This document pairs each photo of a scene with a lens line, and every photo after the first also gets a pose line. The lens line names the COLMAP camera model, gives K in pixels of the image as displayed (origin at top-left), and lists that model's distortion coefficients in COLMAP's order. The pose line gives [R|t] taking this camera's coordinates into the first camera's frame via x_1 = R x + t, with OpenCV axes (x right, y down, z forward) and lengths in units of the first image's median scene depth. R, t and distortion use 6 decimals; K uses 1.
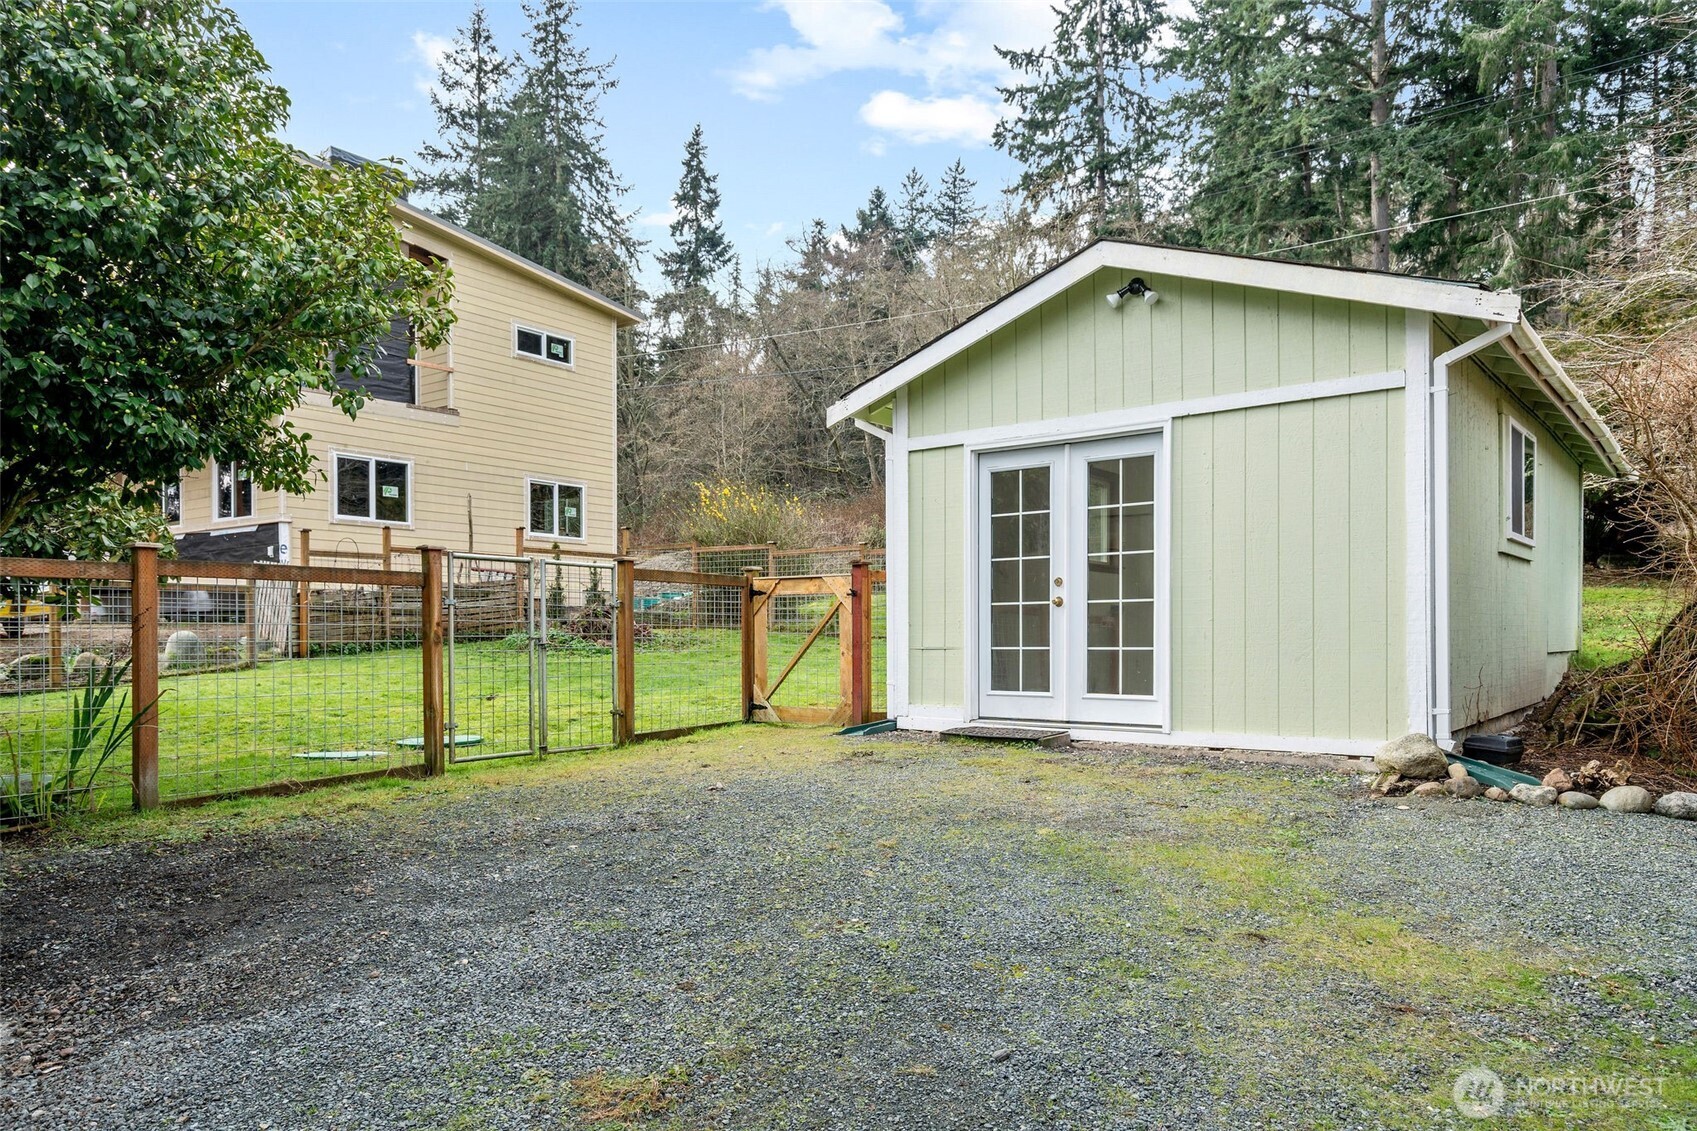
lens RADIAL K [[1133.4, 0, 836.1], [0, 1133.4, 643.7], [0, 0, 1]] dist [0.022421, -0.001556]
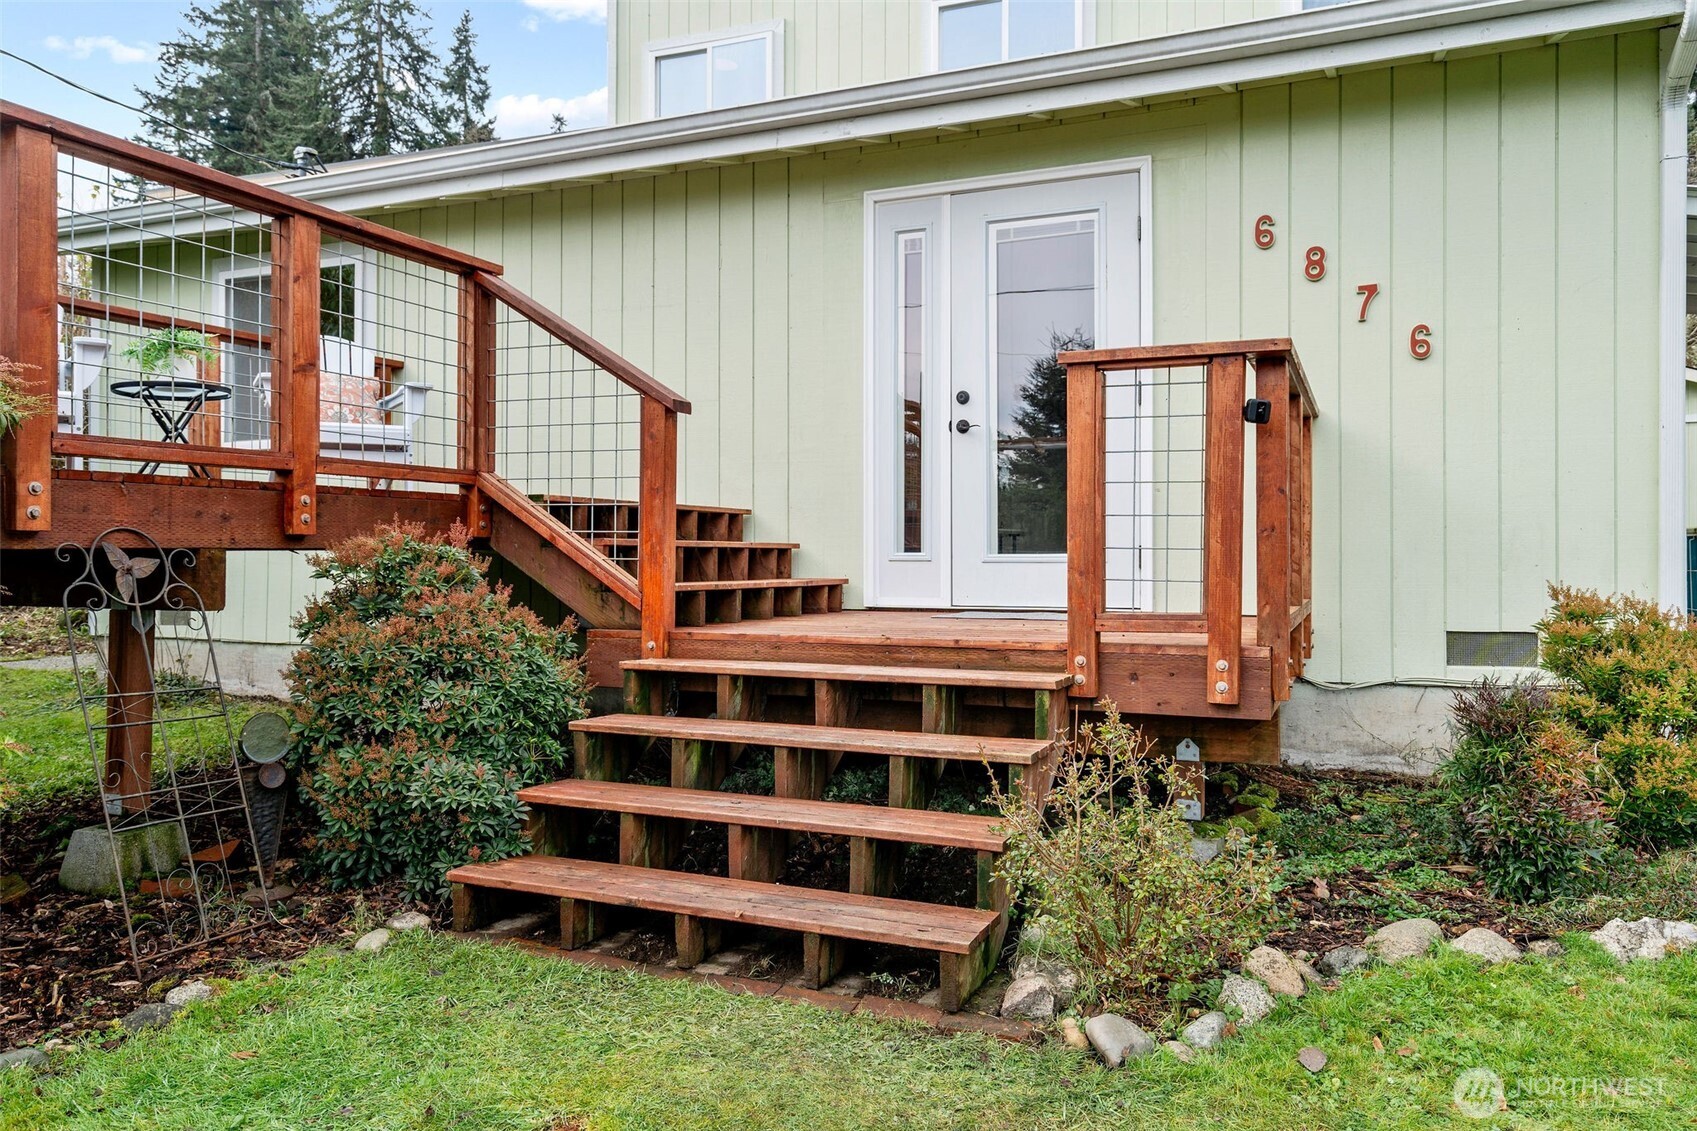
lens RADIAL K [[1226.1, 0, 842.4], [0, 1226.1, 549.4], [0, 0, 1]] dist [0.018974, -0.002024]
pose [[0.963300, 0.007264, 0.268328, -0.166802], [-0.002105, 0.999807, -0.019510, 0.007262], [-0.268418, 0.018229, 0.963130, -0.080509]]
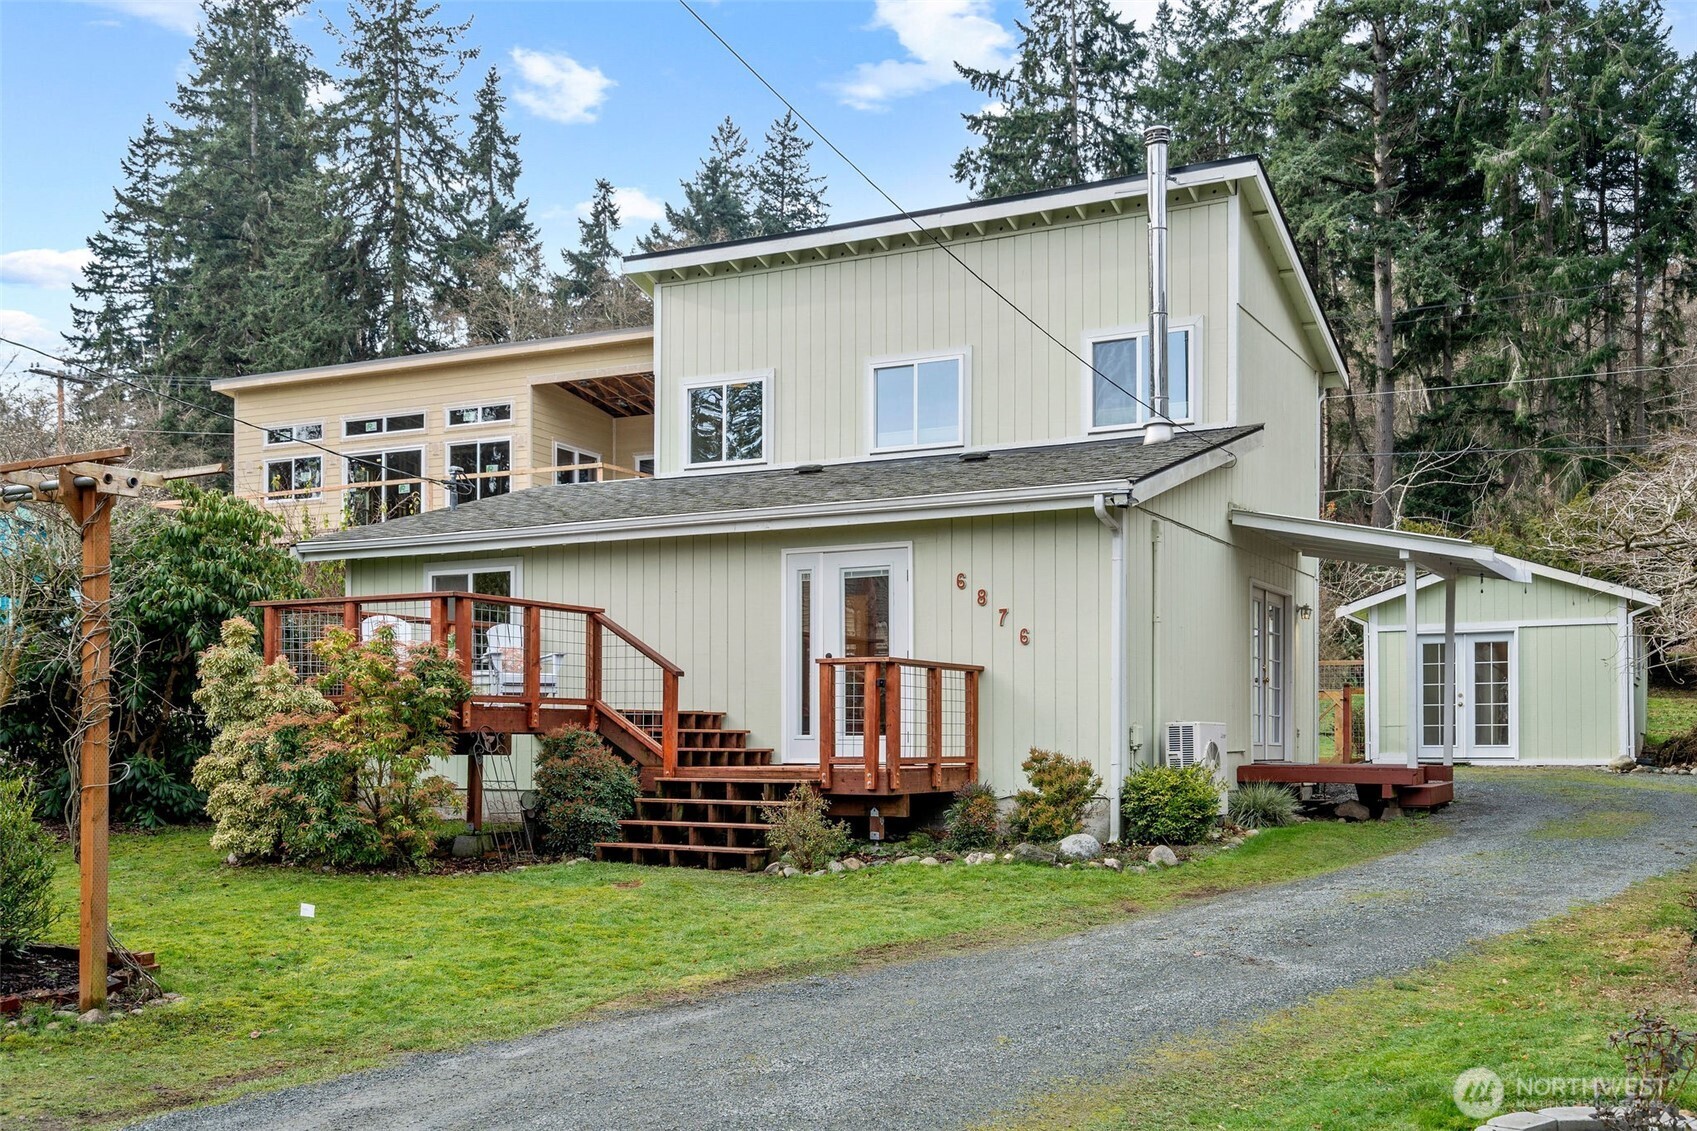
lens RADIAL K [[1673.7, 0, 851.7], [0, 1673.7, 739.8], [0, 0, 1]] dist [0.011116, 0.000000]
pose [[0.981475, 0.006310, 0.191485, -0.176240], [-0.002997, 0.999841, -0.017587, 0.010329], [-0.191566, 0.016688, 0.981338, -0.219039]]
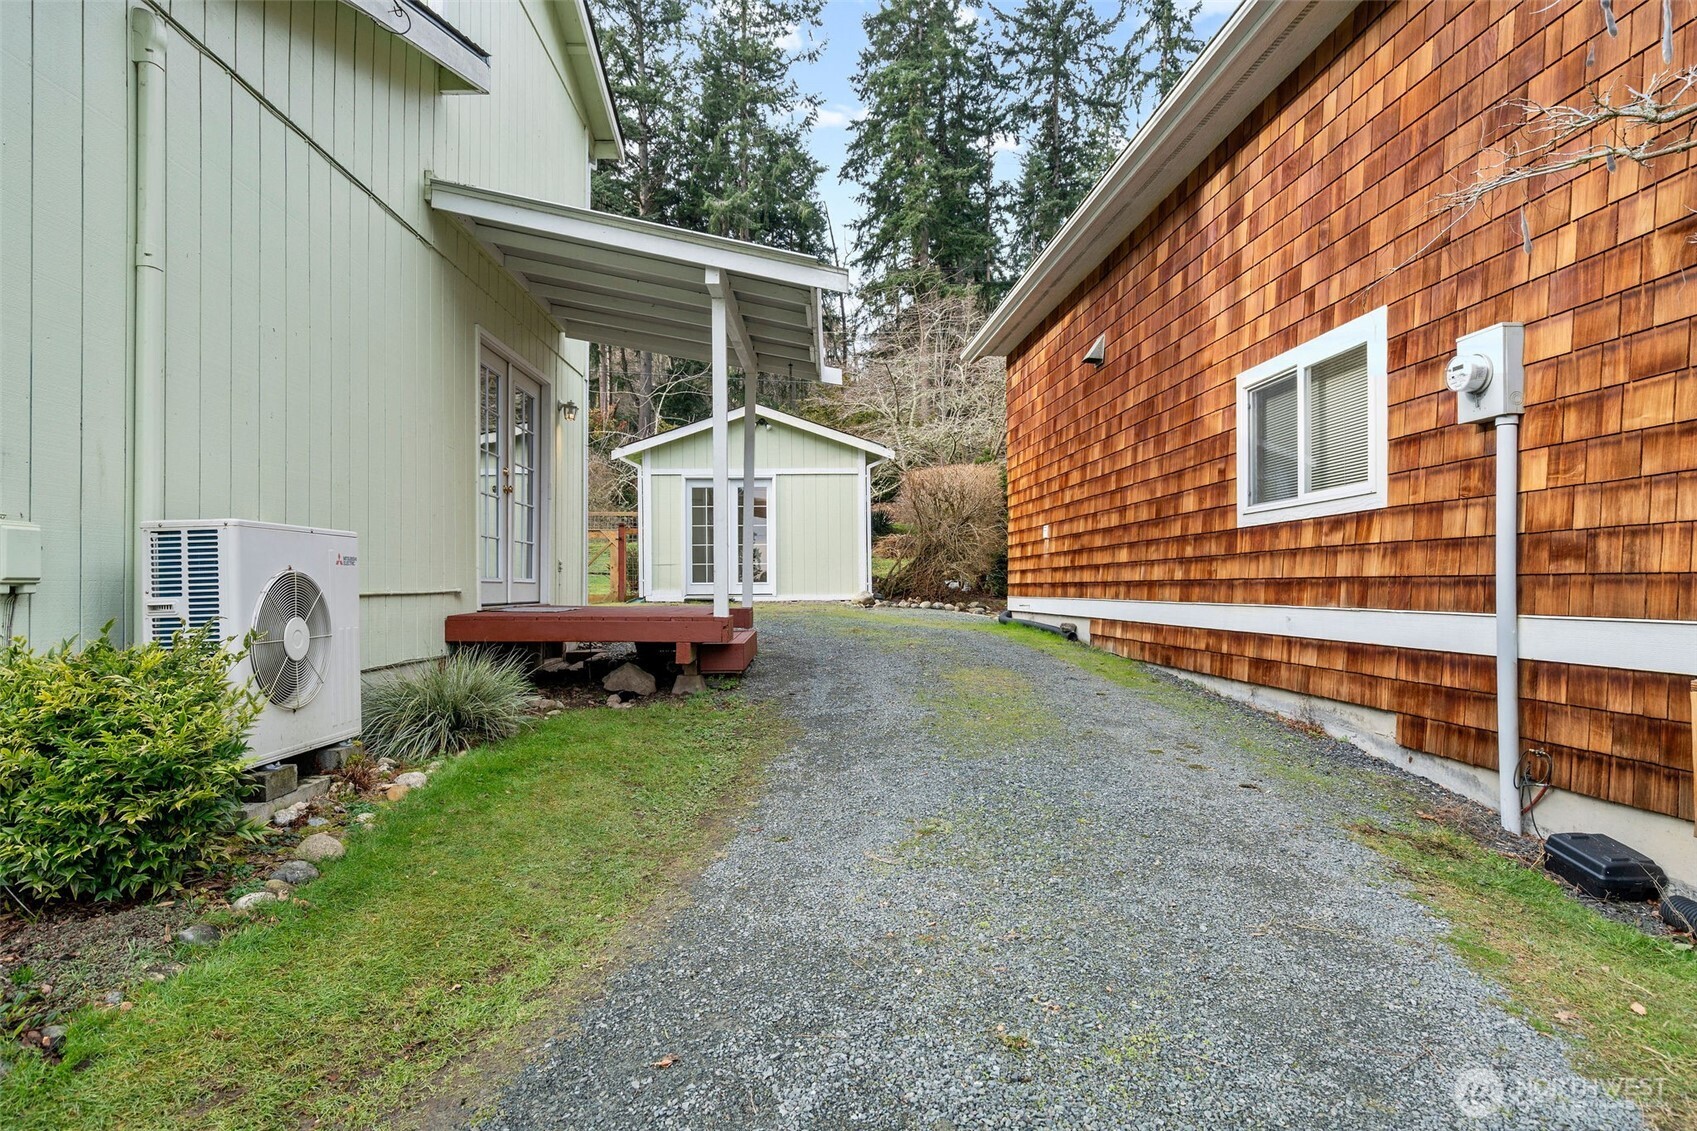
lens RADIAL K [[978.6, 0, 843.5], [0, 978.6, 571.4], [0, 0, 1]] dist [-0.002619, 0.000034]
pose [[0.763109, 0.011644, 0.646165, -0.104197], [0.006803, 0.999638, -0.026048, 0.008227], [-0.646235, 0.024273, 0.762753, -0.080710]]
